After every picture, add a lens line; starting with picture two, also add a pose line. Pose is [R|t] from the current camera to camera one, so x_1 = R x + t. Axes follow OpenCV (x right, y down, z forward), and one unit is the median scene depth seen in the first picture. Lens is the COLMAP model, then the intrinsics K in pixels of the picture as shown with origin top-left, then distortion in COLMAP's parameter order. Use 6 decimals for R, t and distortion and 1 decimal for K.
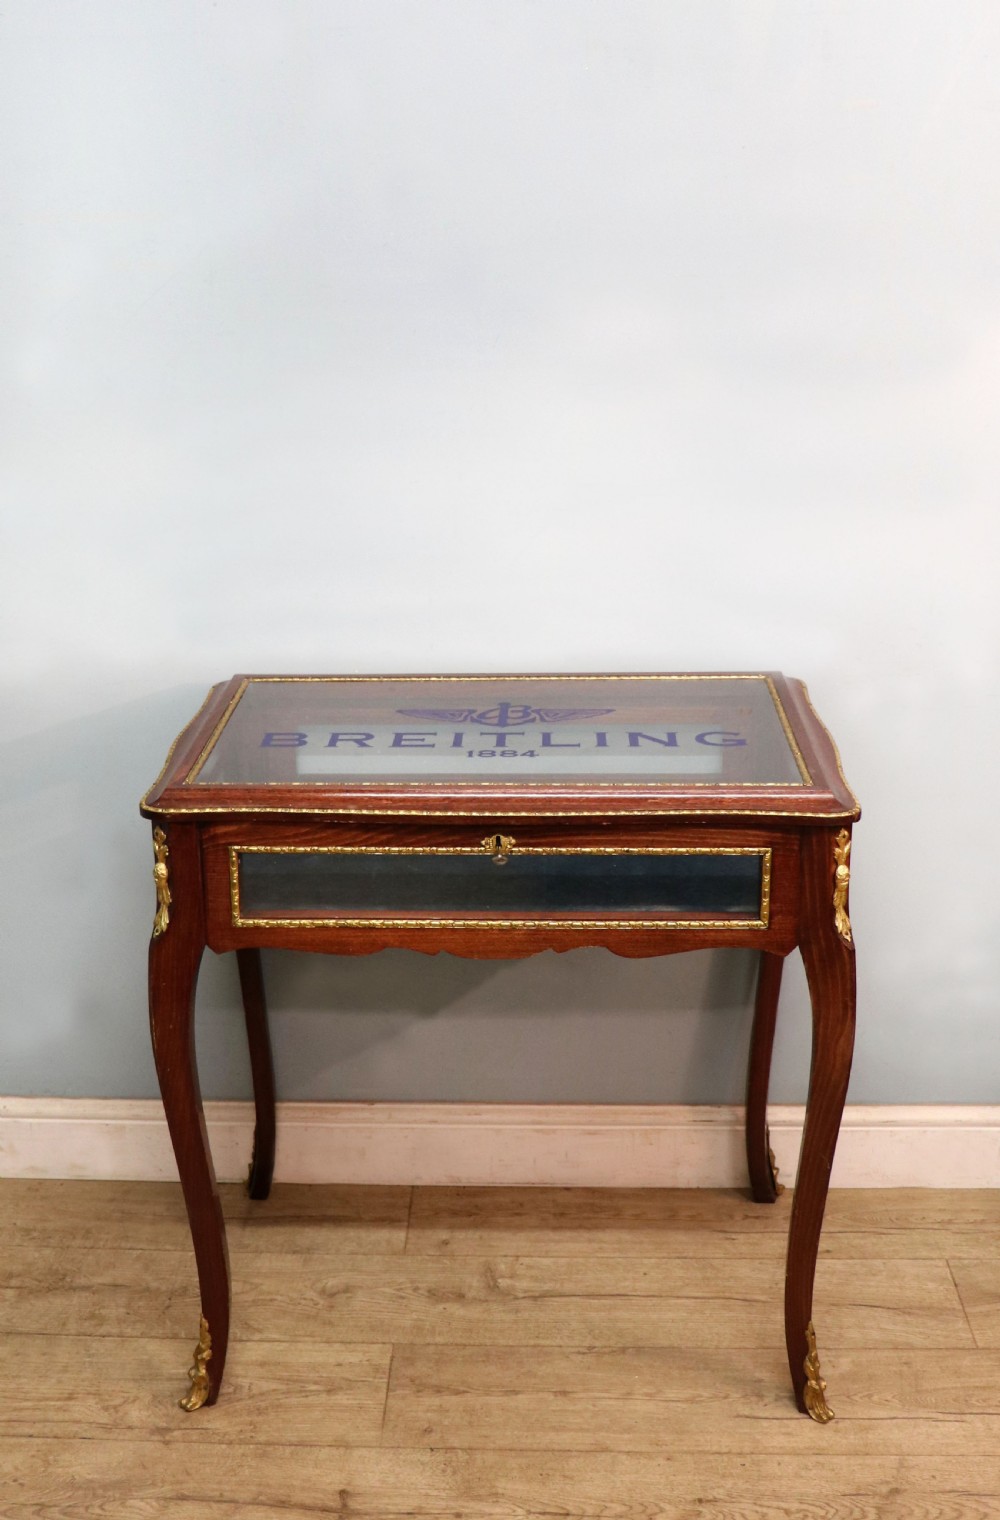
lens RADIAL K [[1891.1, 0, 444.8], [0, 1891.1, 700.3], [0, 0, 1]] dist [-0.118278, 0.000000]
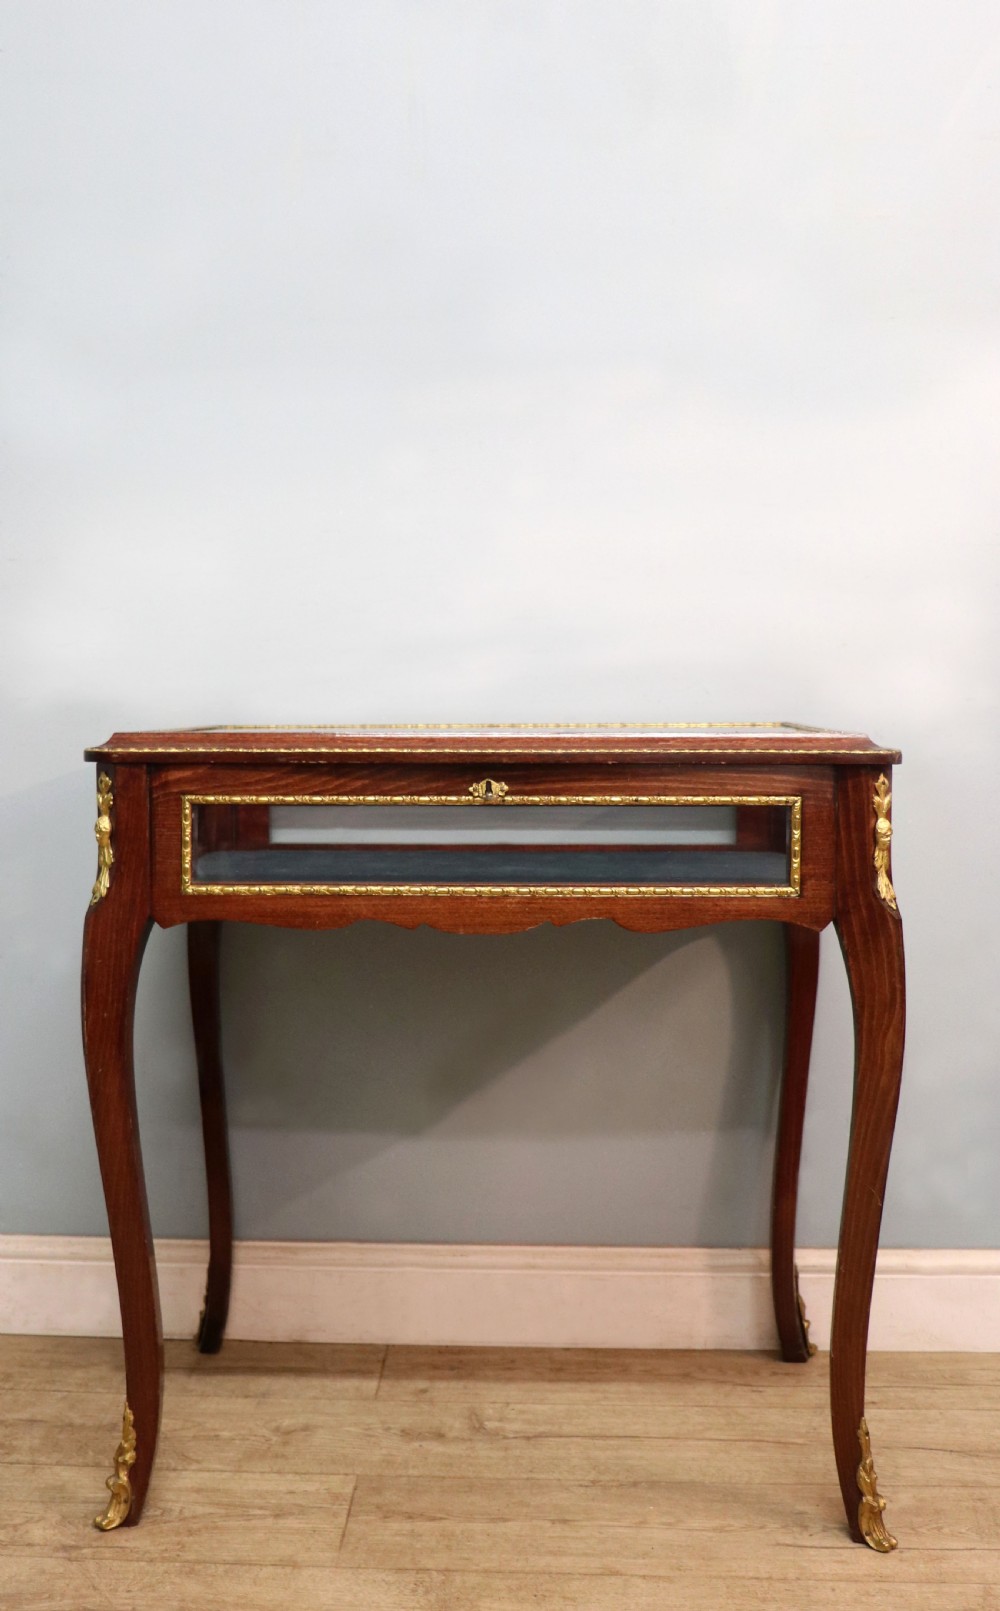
lens RADIAL K [[1785.8, 0, 430.4], [0, 1785.8, 806.1], [0, 0, 1]] dist [-0.081703, 0.000000]
pose [[0.999835, 0.014739, -0.010583, 0.010055], [-0.016737, 0.974407, -0.224168, 0.263792], [0.007008, 0.224308, 0.974493, 0.190172]]
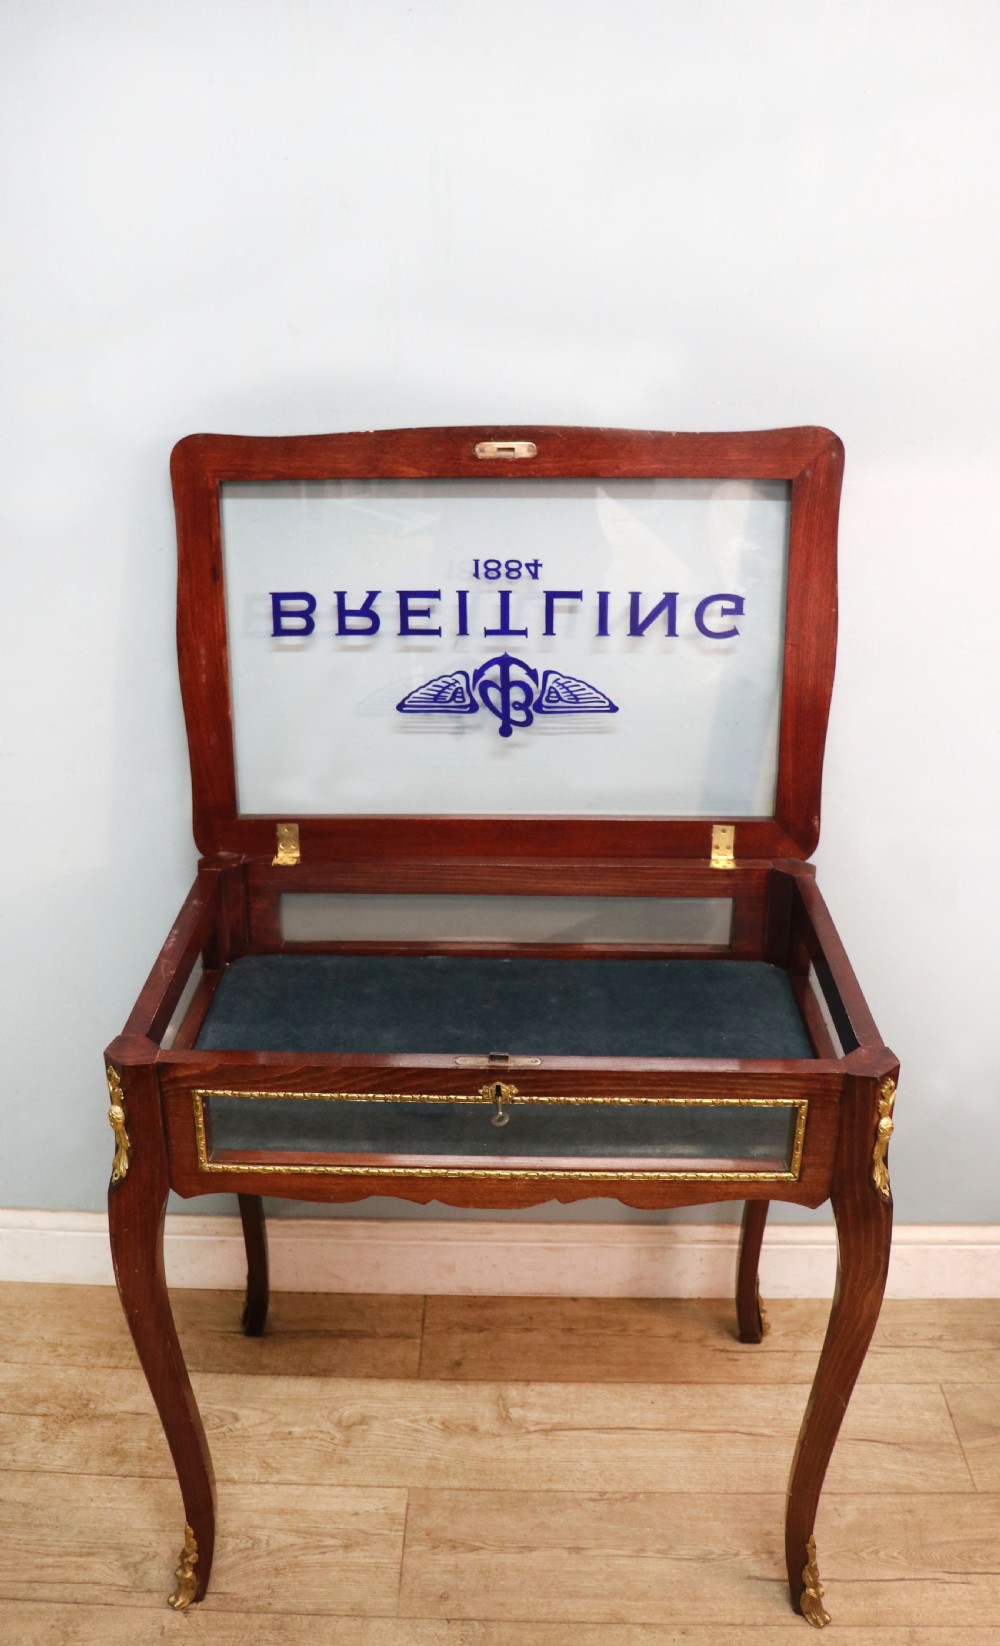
lens RADIAL K [[1466.3, 0, 455.1], [0, 1466.3, 896.6], [0, 0, 1]] dist [-0.155415, -0.070798]
pose [[0.999948, 0.003621, 0.009568, 0.001532], [-0.004950, 0.989736, 0.142821, -0.108272], [-0.008953, -0.142861, 0.989702, 0.337017]]
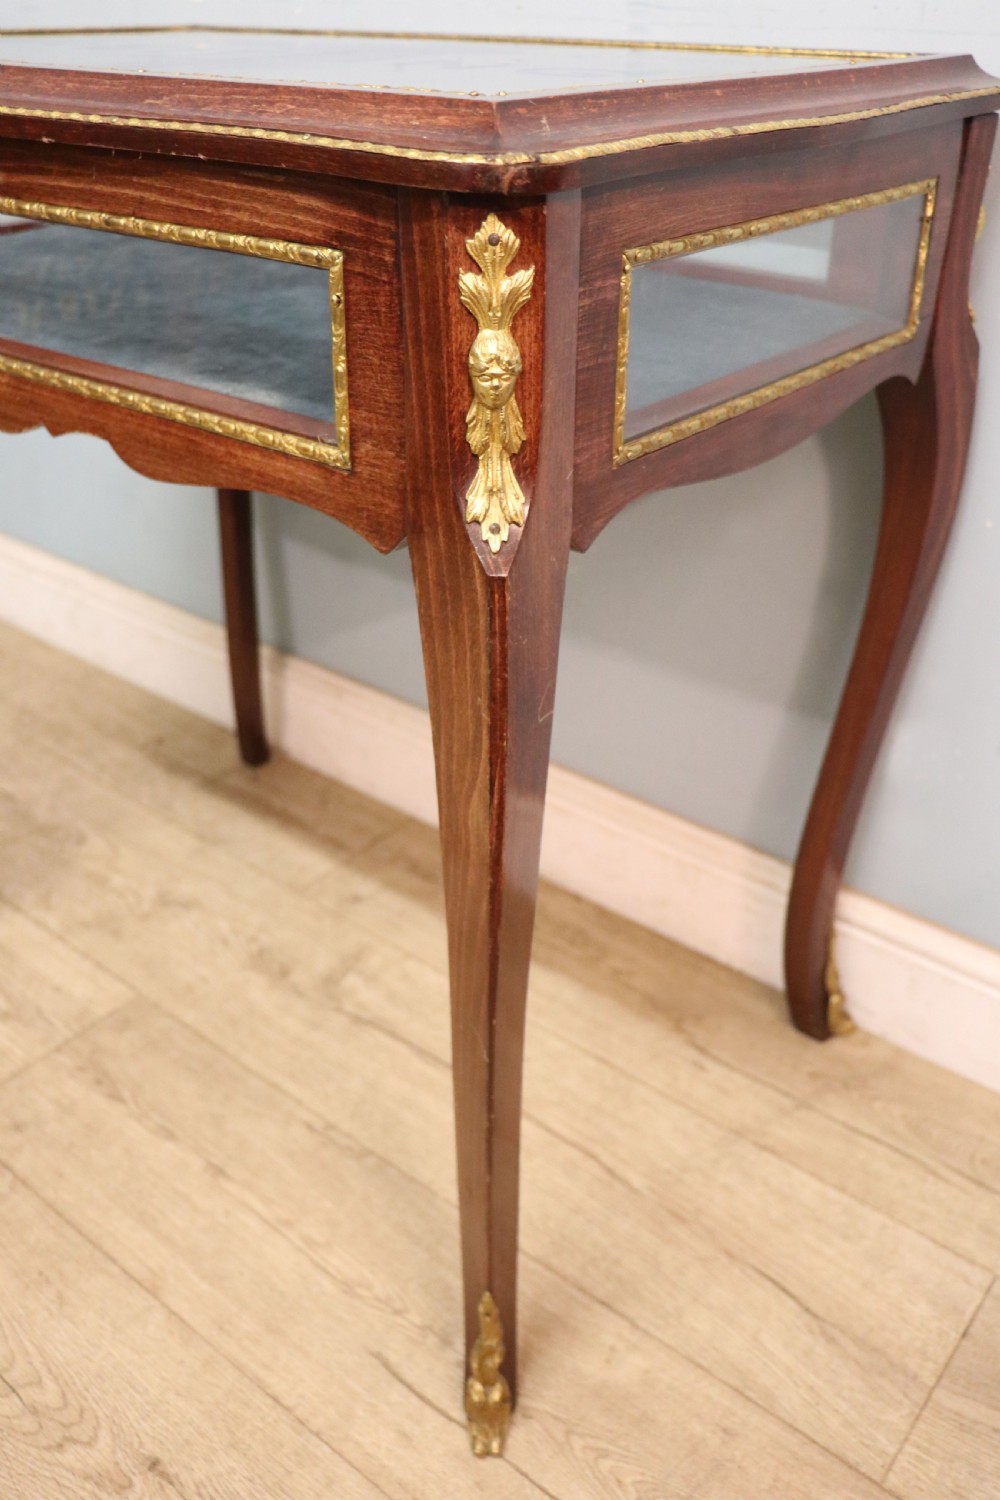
lens RADIAL K [[1339.2, 0, 487.1], [0, 1339.2, 750.4], [0, 0, 1]] dist [-0.161052, 0.160044]
pose [[0.808108, 0.324800, -0.491392, 0.348911], [-0.189913, 0.933352, 0.304610, 0.084054], [0.557579, -0.152836, 0.815933, 0.766873]]
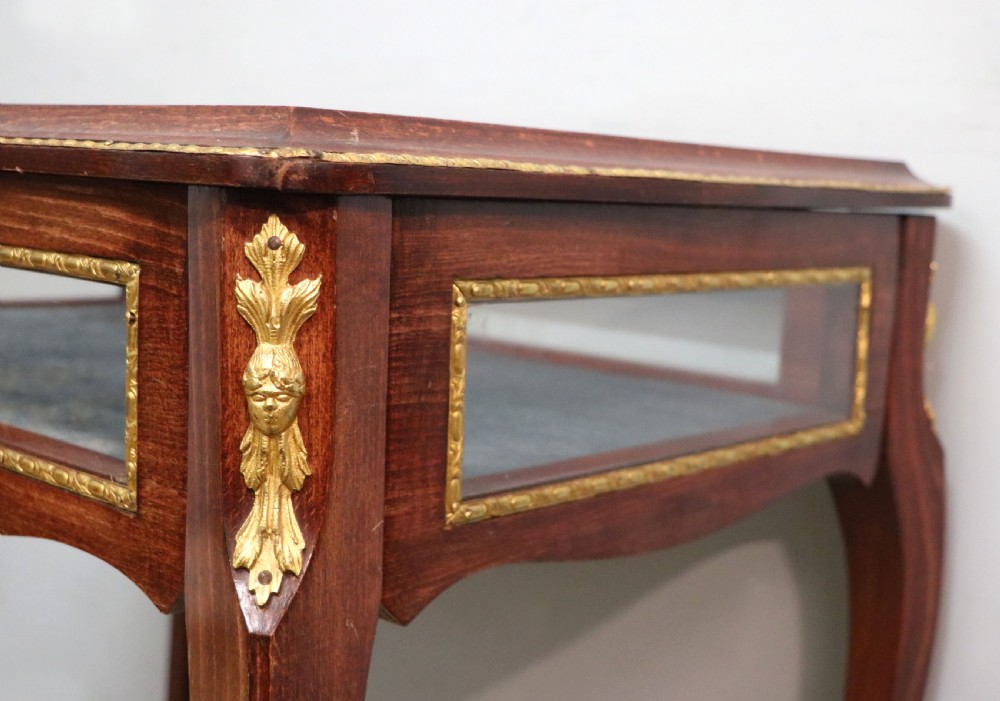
lens RADIAL K [[1353.3, 0, 556.4], [0, 1353.3, 350.4], [0, 0, 1]] dist [-0.041765, 0.000000]
pose [[0.792349, 0.133334, -0.595319, 0.371457], [-0.235086, 0.967195, -0.096267, 0.096697], [0.562954, 0.216229, 0.797701, 0.829024]]
